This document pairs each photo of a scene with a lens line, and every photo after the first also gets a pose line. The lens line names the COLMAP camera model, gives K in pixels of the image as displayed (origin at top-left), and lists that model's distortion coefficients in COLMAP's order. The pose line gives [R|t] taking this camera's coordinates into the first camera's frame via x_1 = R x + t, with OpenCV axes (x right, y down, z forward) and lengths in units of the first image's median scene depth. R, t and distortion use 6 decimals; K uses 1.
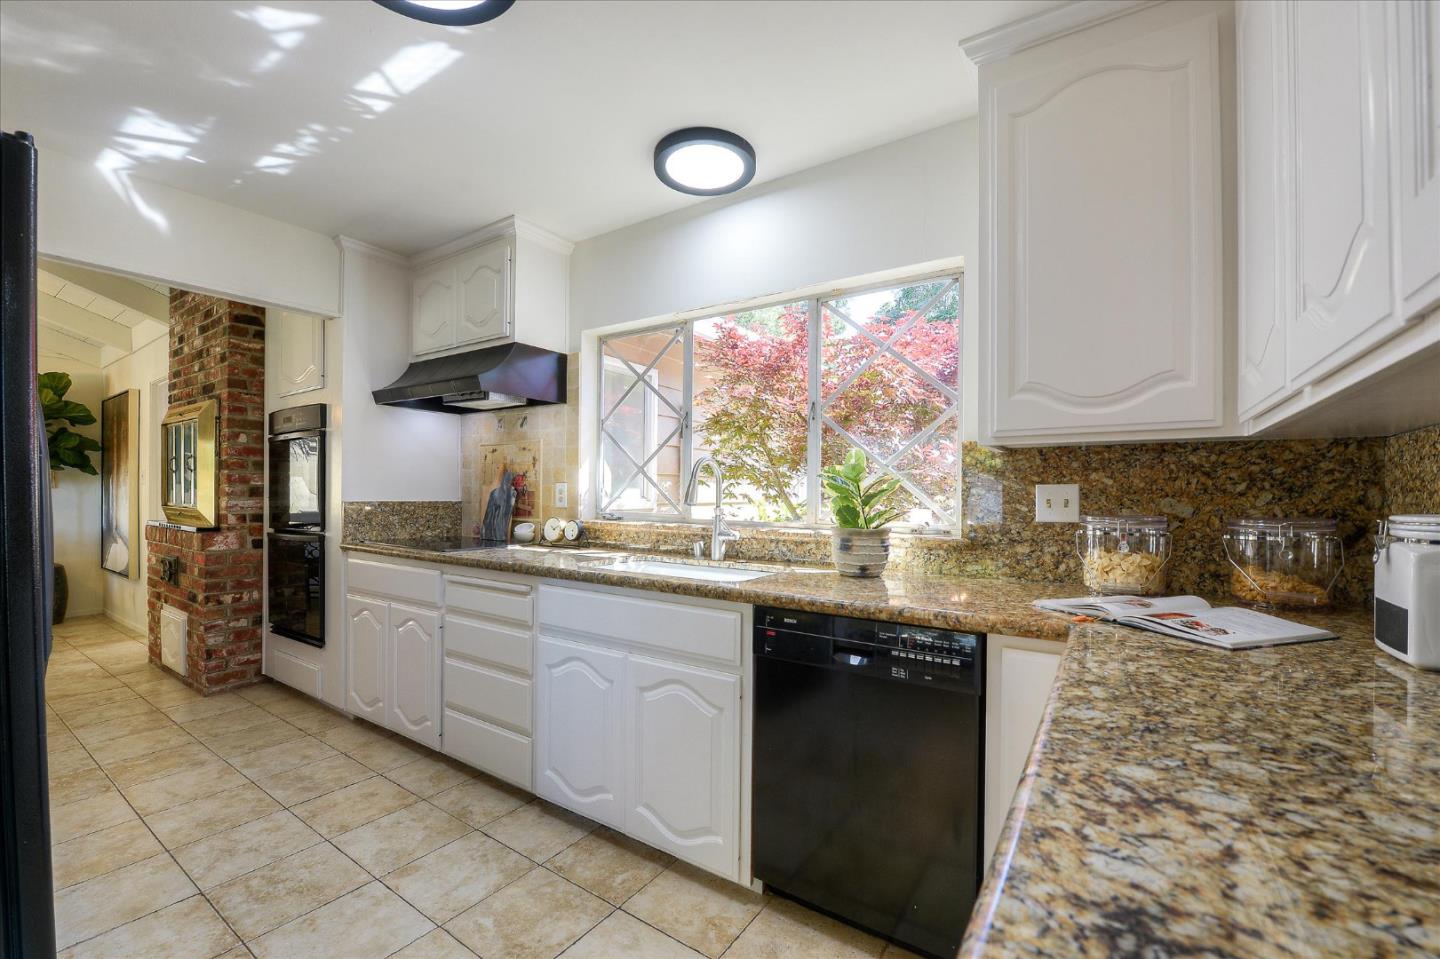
lens RADIAL K [[575.5, 0, 723.2], [0, 575.5, 491.7], [0, 0, 1]] dist [-0.018769, -0.000860]
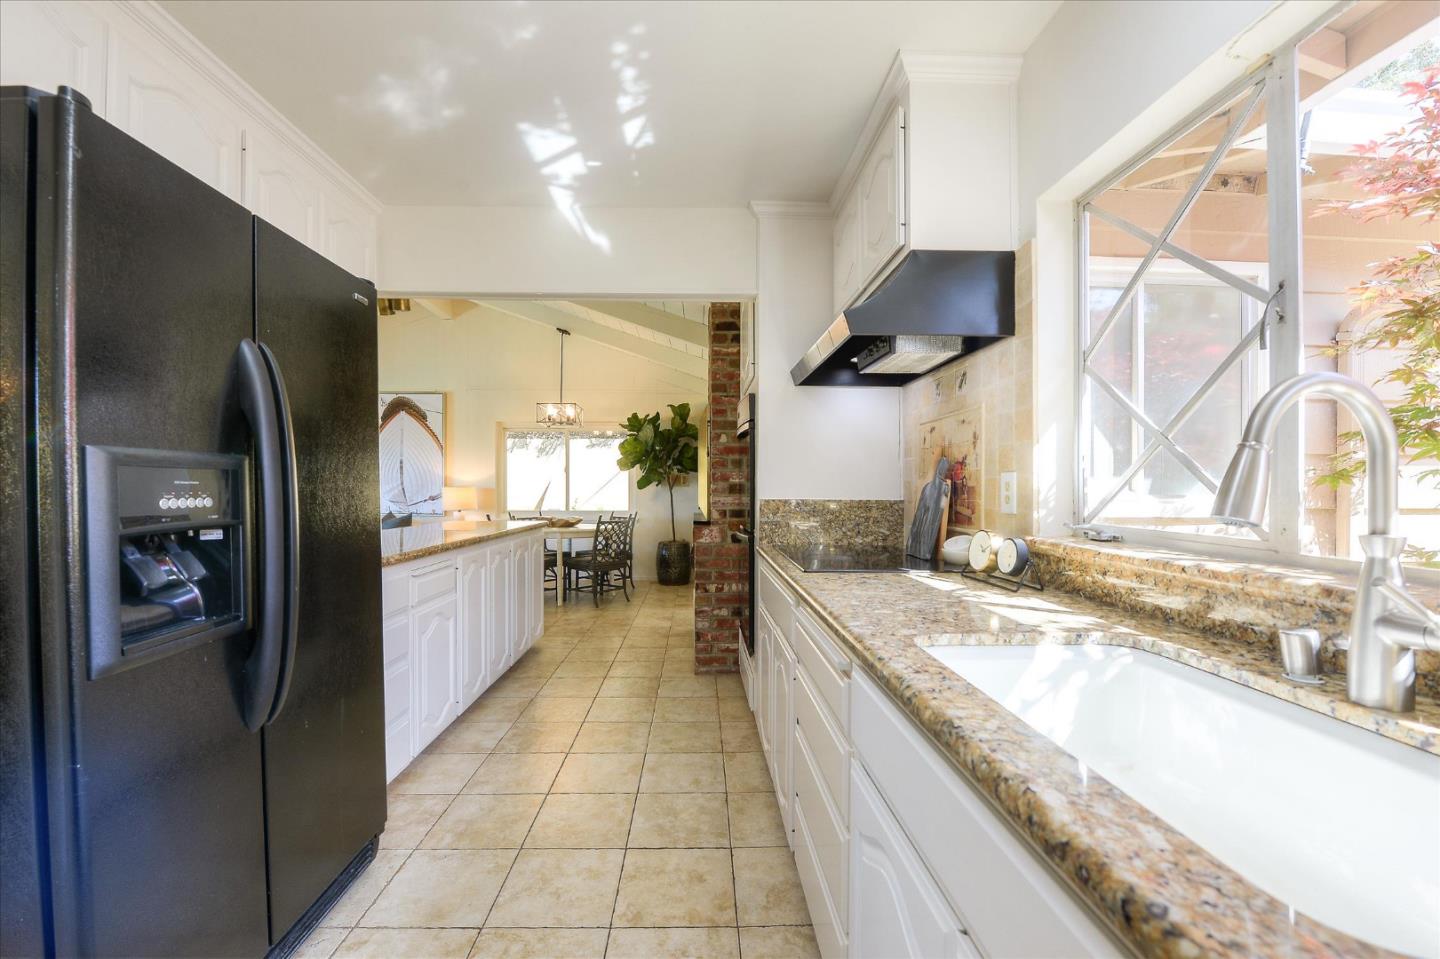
lens RADIAL K [[575.5, 0, 712.3], [0, 575.5, 488.8], [0, 0, 1]] dist [-0.018769, -0.000860]
pose [[0.578527, -0.004073, -0.815653, 0.021505], [0.006108, 0.999981, -0.000661, 0.000791], [0.815641, -0.004600, 0.578541, 0.396409]]
